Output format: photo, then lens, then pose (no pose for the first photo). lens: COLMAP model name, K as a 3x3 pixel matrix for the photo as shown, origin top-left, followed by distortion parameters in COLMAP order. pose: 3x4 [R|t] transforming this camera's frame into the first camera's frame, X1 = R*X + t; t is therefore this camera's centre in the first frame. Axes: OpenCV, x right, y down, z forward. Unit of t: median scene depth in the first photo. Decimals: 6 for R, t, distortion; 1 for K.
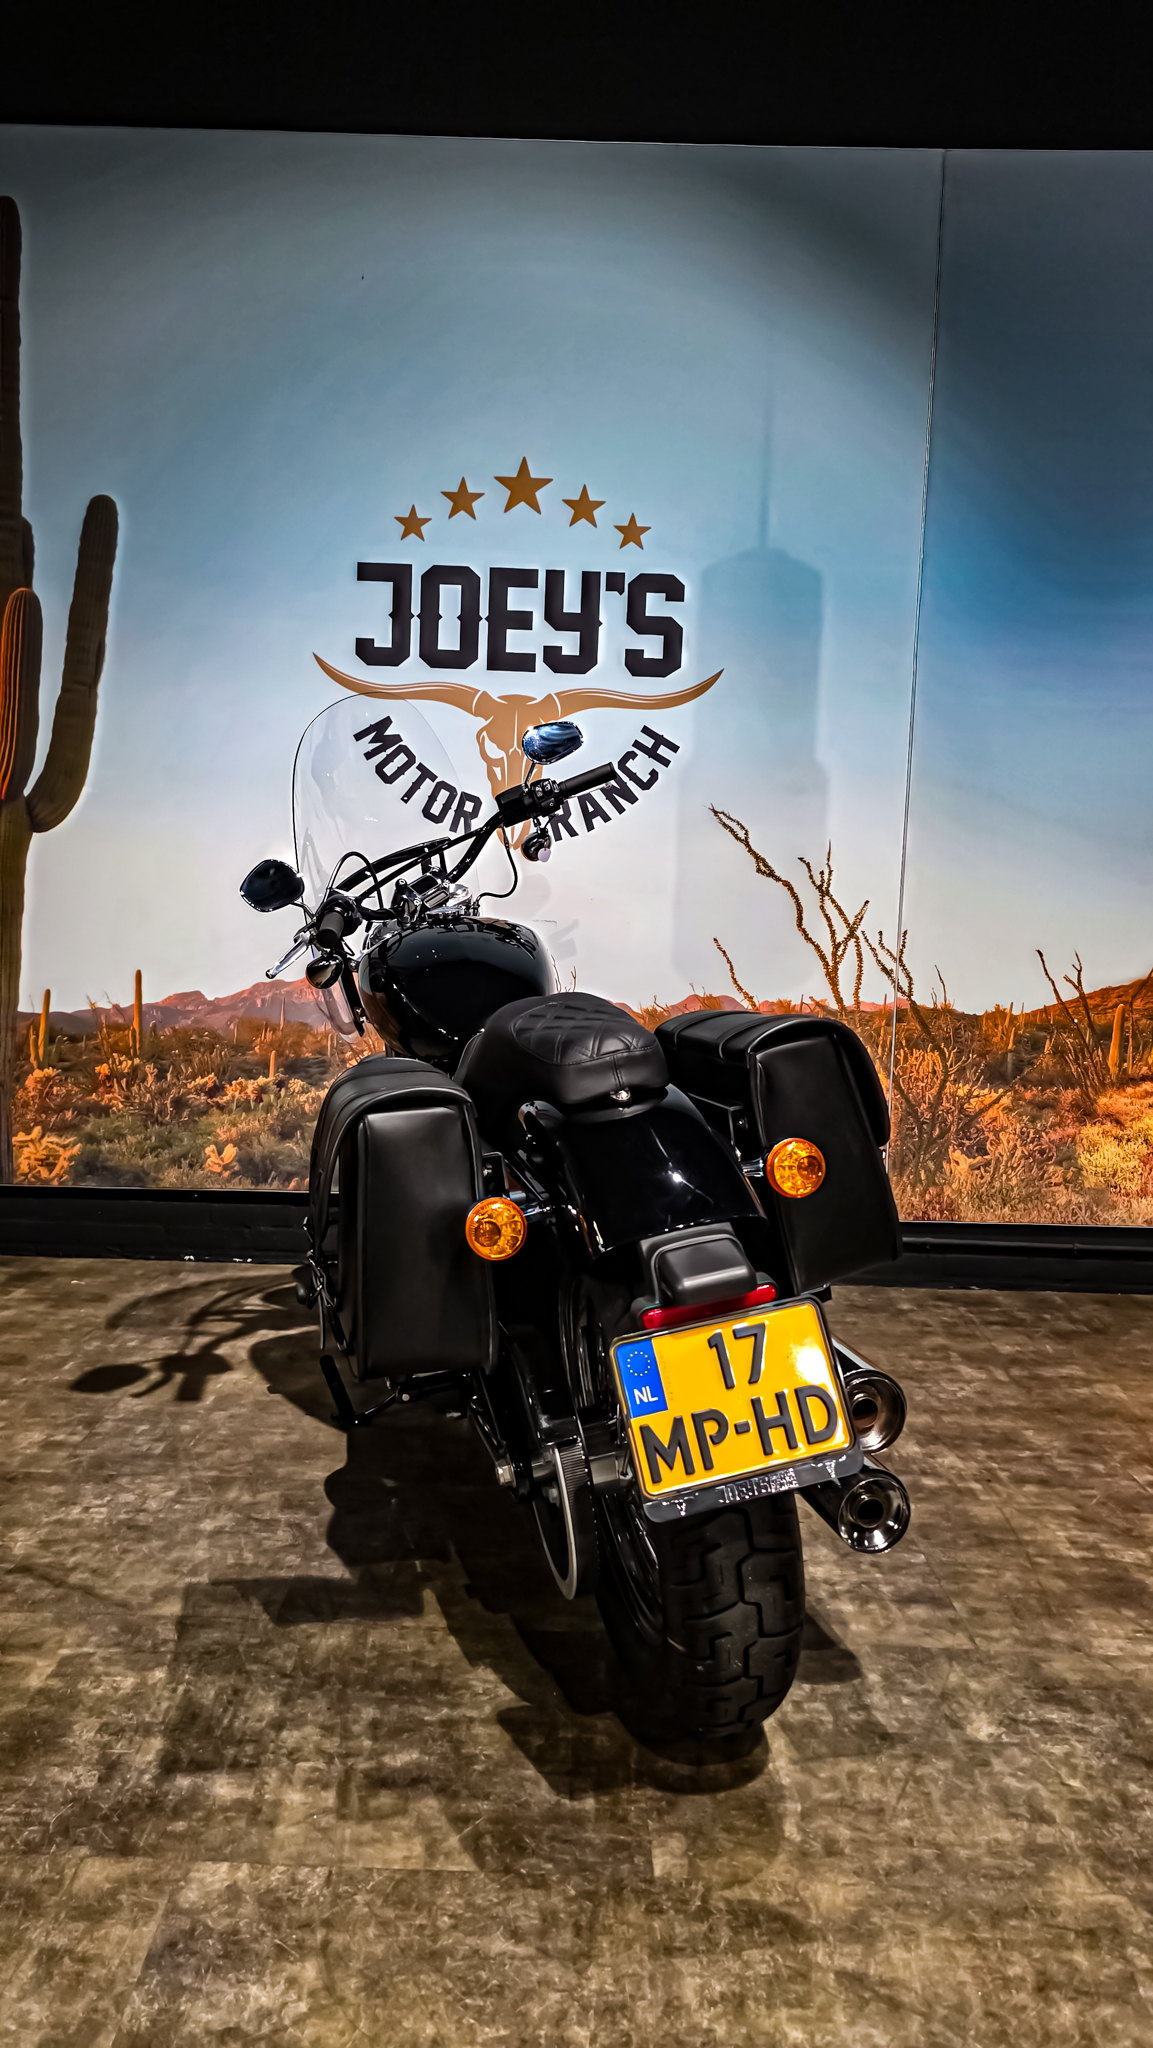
lens RADIAL K [[1386.2, 0, 546.4], [0, 1386.2, 1039.0], [0, 0, 1]] dist [0.045429, -0.046944]
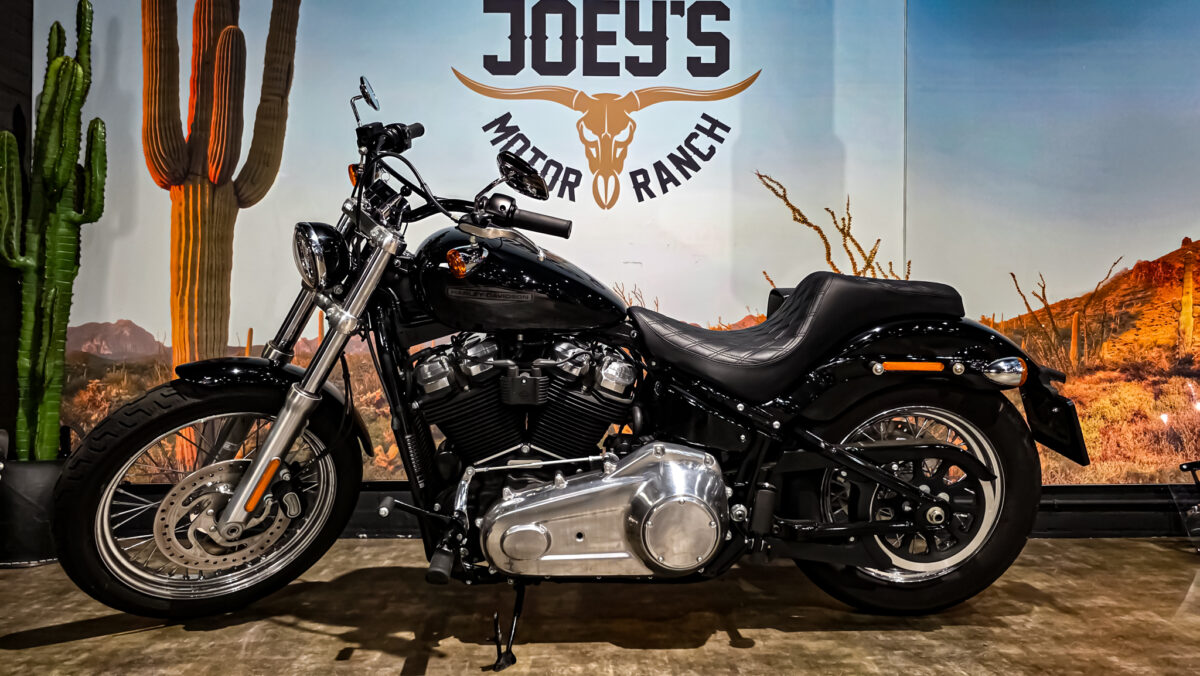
lens RADIAL K [[812.3, 0, 591.5], [0, 812.3, 341.2], [0, 0, 1]] dist [0.045429, -0.046944]
pose [[0.999369, -0.032765, 0.013689, -0.053597], [0.033818, 0.995763, -0.085514, 0.053104], [-0.010829, 0.085923, 0.996243, 0.246150]]
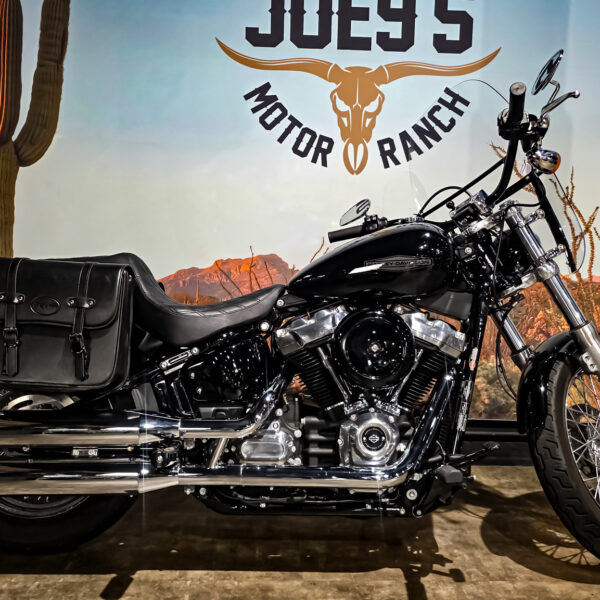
lens RADIAL K [[720.4, 0, 291.9], [0, 720.4, 302.3], [0, 0, 1]] dist [0.035492, 0.000000]
pose [[0.999061, -0.017877, 0.039461, -0.123418], [0.017236, 0.999715, 0.016541, -0.017288], [-0.039746, -0.015845, 0.999084, 0.249987]]
